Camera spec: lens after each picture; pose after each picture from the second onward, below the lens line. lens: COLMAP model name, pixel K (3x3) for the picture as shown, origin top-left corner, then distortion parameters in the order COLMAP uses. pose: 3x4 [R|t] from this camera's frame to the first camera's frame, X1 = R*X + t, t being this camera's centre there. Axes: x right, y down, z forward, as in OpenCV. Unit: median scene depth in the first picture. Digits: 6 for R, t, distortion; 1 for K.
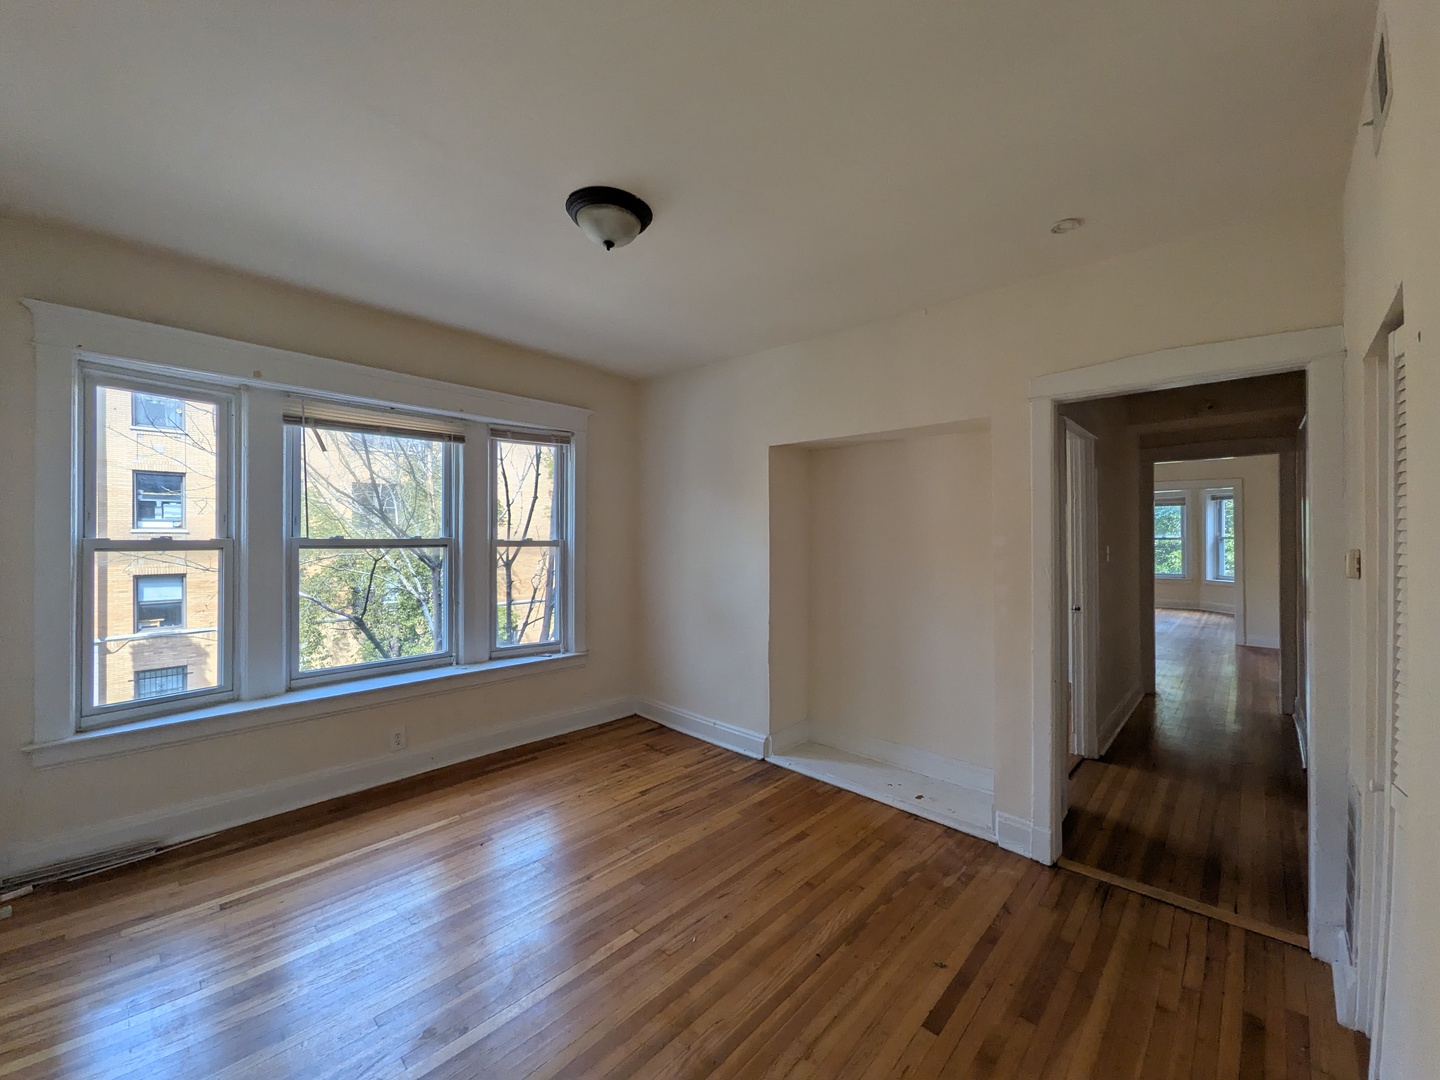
lens RADIAL K [[567.3, 0, 705.7], [0, 567.3, 547.6], [0, 0, 1]] dist [0.008424, -0.002598]
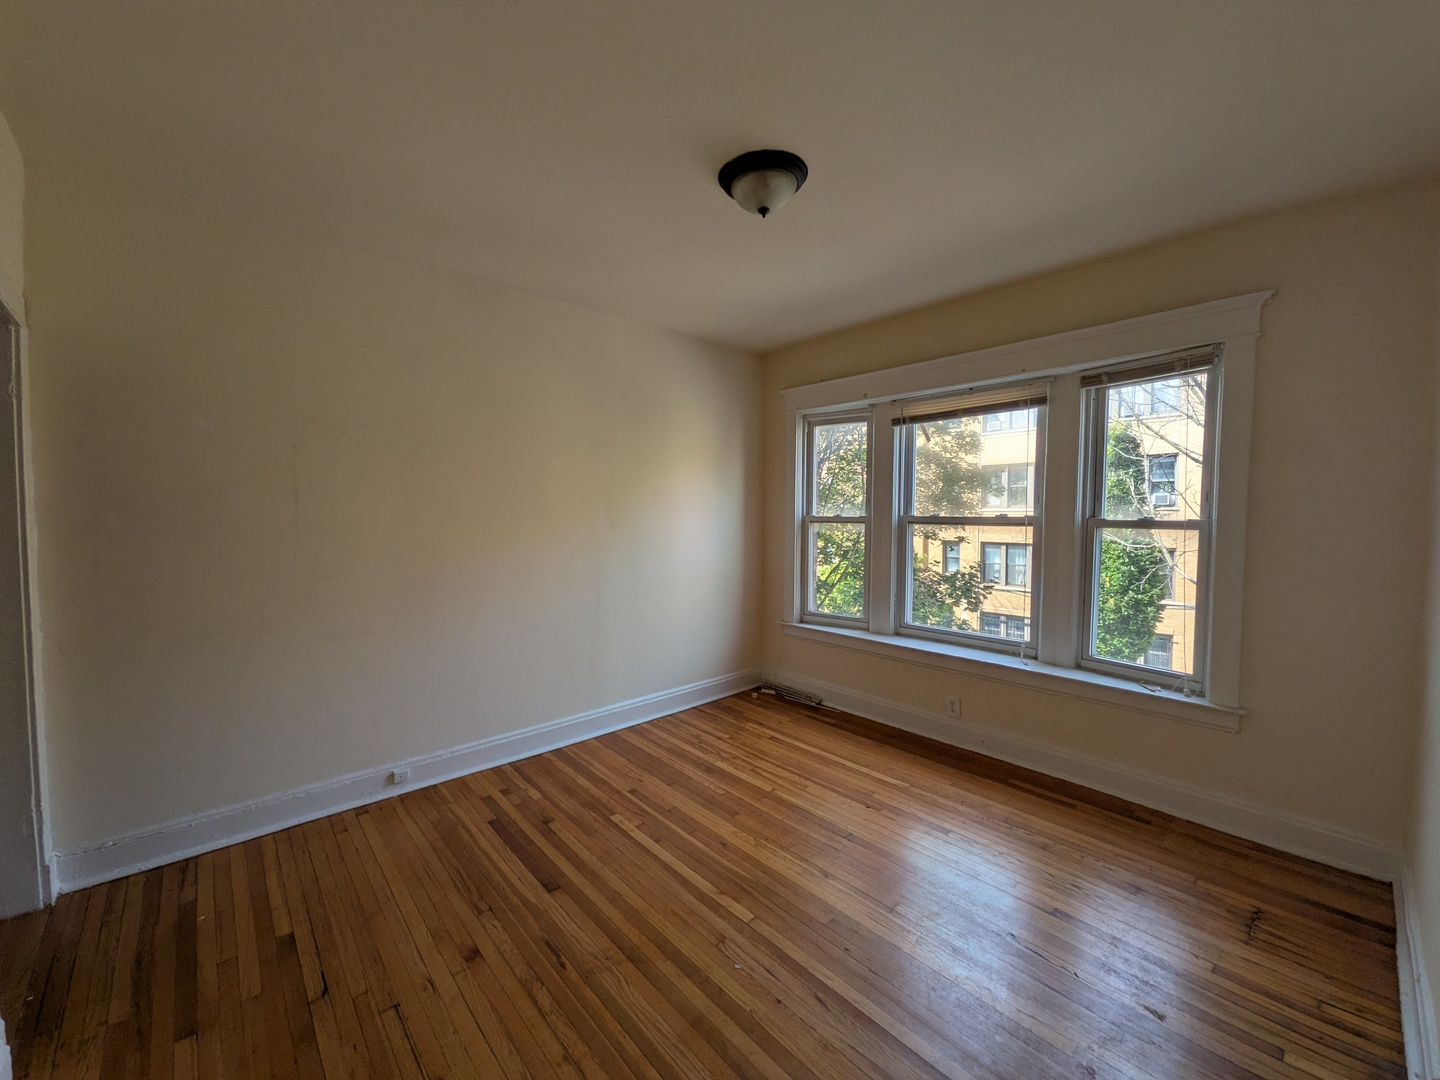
lens RADIAL K [[567.3, 0, 721.2], [0, 567.3, 543.4], [0, 0, 1]] dist [0.008424, -0.002598]
pose [[-0.064480, 0.049438, -0.996694, 0.579046], [-0.021295, 0.998476, 0.050904, -0.010930], [0.997692, 0.024507, -0.063329, 0.702728]]
